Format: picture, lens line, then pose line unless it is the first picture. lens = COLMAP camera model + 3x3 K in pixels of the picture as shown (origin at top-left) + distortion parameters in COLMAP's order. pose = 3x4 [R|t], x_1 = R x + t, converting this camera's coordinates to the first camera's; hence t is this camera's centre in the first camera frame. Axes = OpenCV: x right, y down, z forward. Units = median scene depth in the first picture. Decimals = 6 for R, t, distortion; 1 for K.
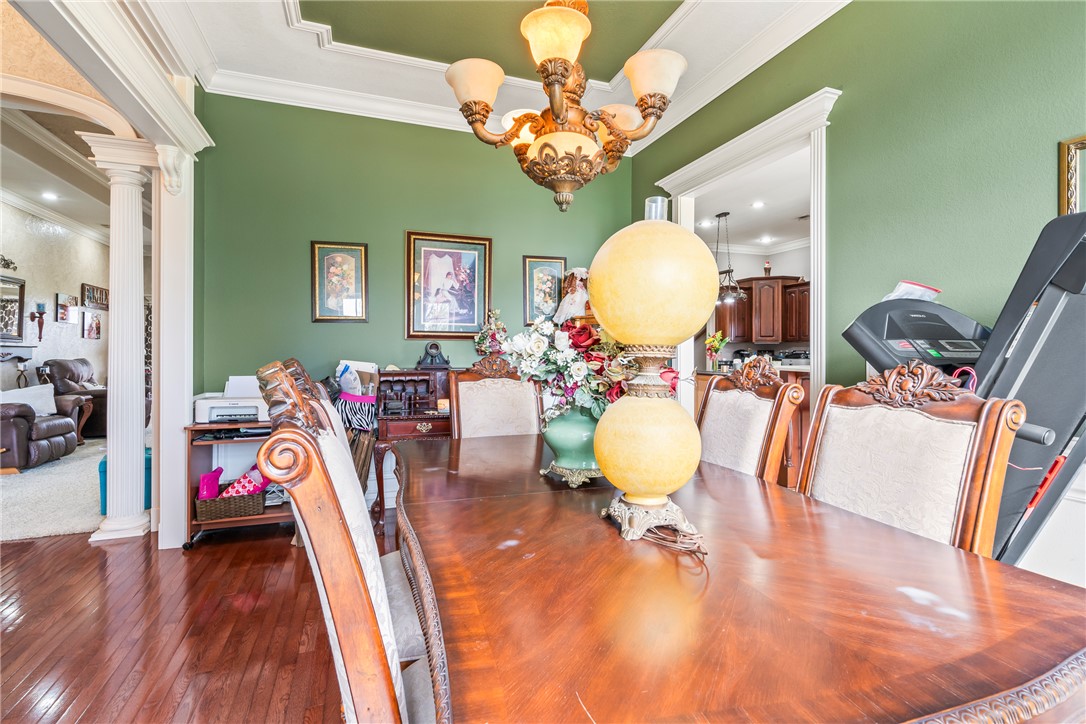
lens RADIAL K [[498.2, 0, 543.5], [0, 498.2, 352.7], [0, 0, 1]] dist [-0.002669, 0.000489]
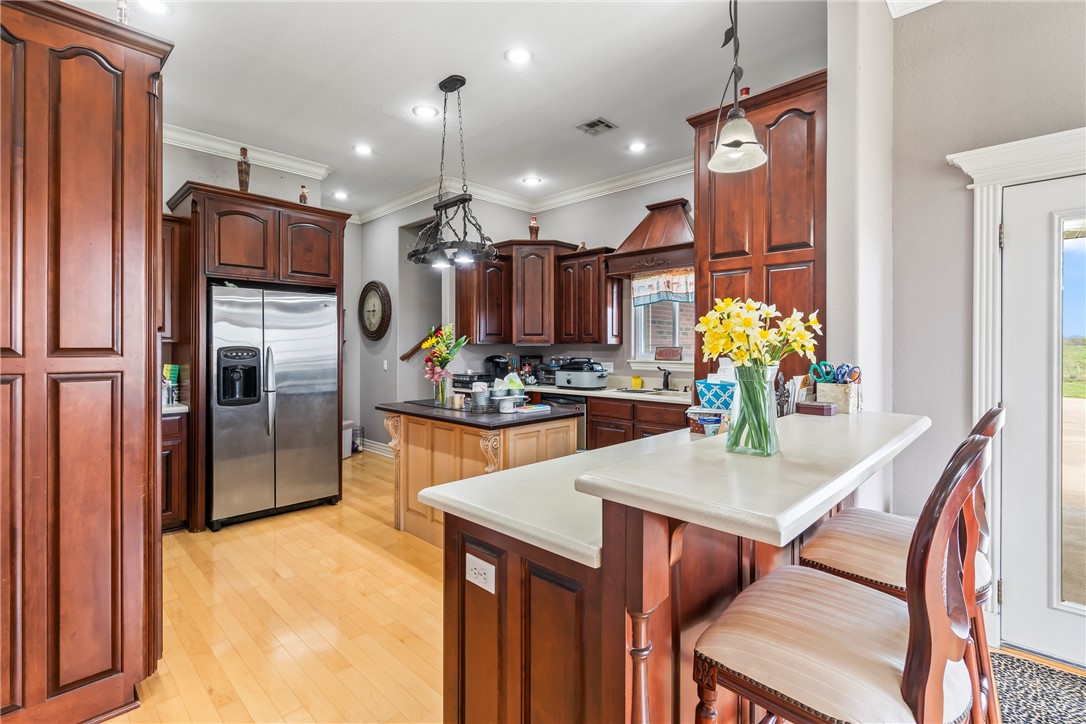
lens RADIAL K [[498.2, 0, 543.5], [0, 498.2, 352.7], [0, 0, 1]] dist [-0.002669, 0.000489]
pose [[0.900691, -0.006198, 0.434415, 0.185392], [0.002364, 0.999953, 0.009366, -0.015583], [-0.434453, -0.007409, 0.900664, 0.424770]]
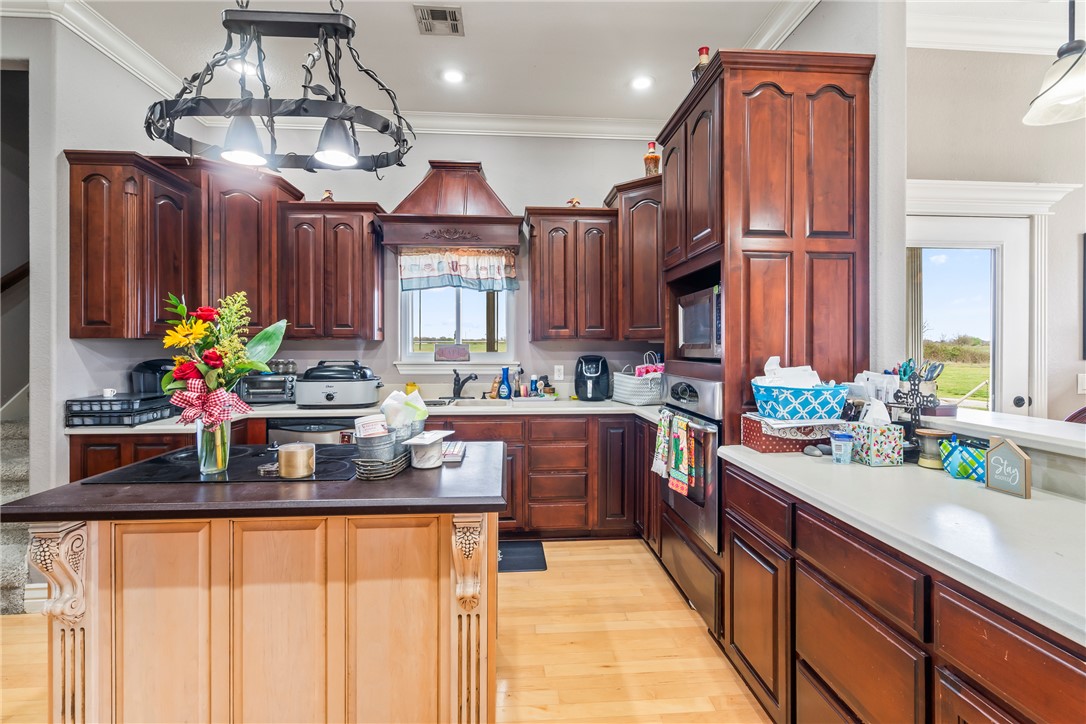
lens RADIAL K [[498.2, 0, 543.5], [0, 498.2, 352.7], [0, 0, 1]] dist [-0.002669, 0.000489]
pose [[0.278381, -0.016008, 0.960337, 0.145635], [0.003141, 0.999871, 0.015757, -0.015755], [-0.960466, -0.001370, 0.278395, 0.670561]]
